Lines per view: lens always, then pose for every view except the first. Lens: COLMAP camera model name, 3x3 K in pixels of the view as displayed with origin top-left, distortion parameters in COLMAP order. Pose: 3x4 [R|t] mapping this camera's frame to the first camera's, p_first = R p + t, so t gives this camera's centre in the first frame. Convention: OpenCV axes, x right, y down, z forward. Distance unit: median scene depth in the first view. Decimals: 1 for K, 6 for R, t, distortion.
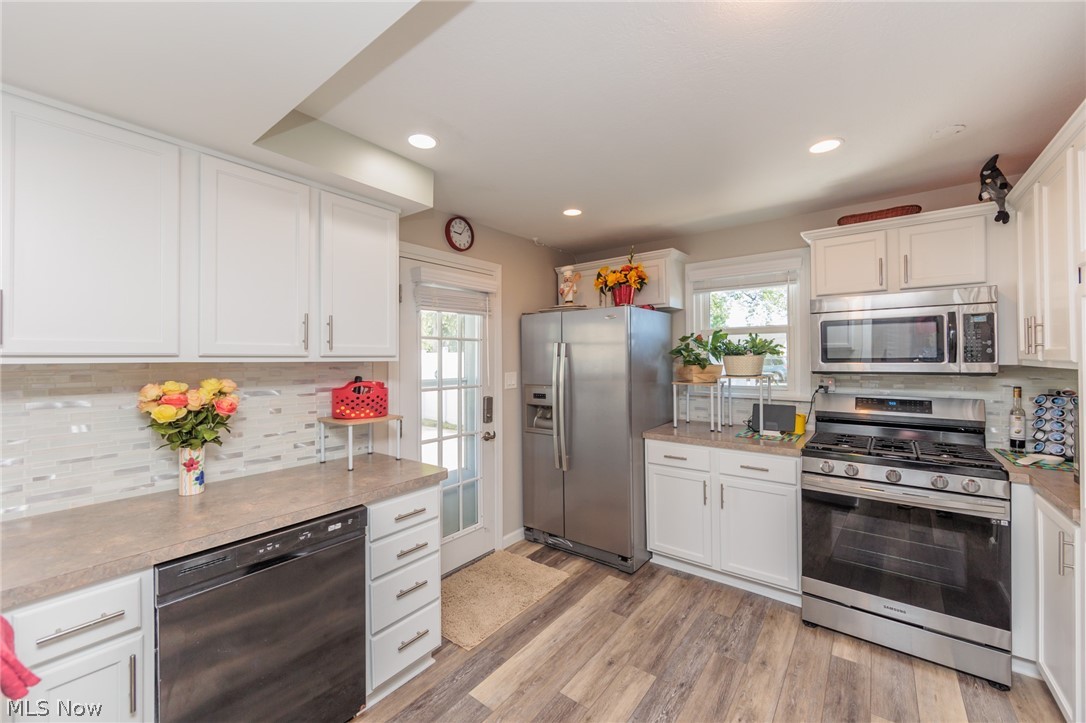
lens RADIAL K [[422.6, 0, 543.0], [0, 422.6, 361.5], [0, 0, 1]] dist [0.010895, 0.000175]
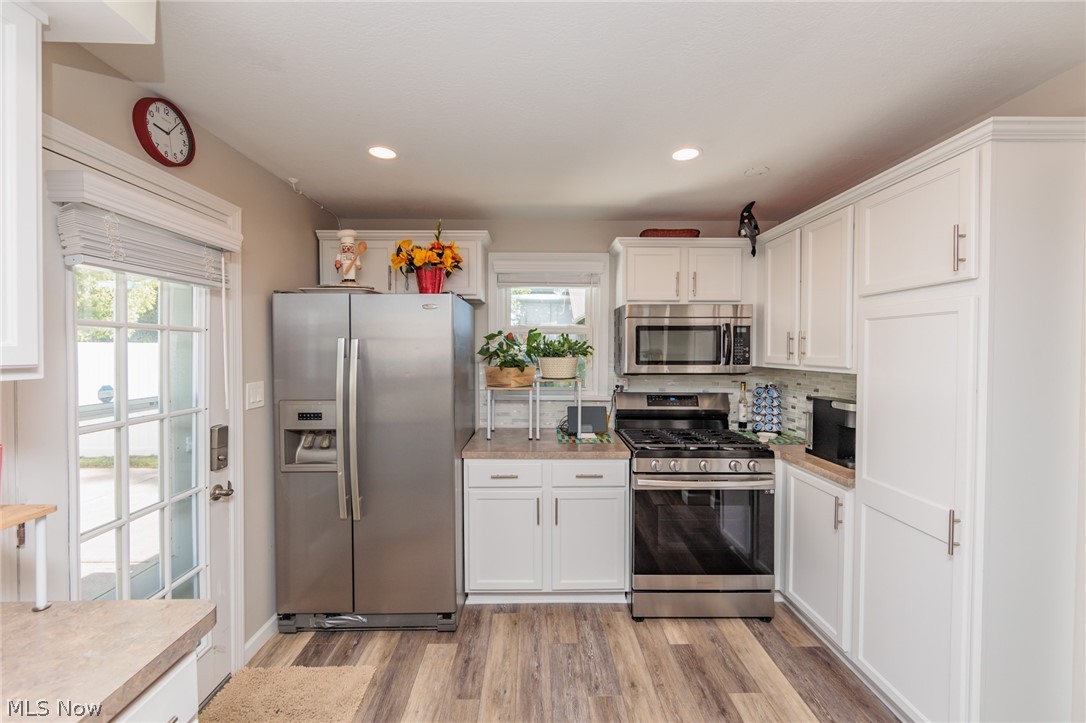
lens RADIAL K [[432.0, 0, 543.0], [0, 432.0, 361.5], [0, 0, 1]] dist [0.001668, -0.000149]
pose [[0.785770, -0.008201, 0.618464, -0.162163], [-0.001418, 0.999886, 0.015061, -0.018905], [-0.618517, -0.012711, 0.785669, 0.266253]]
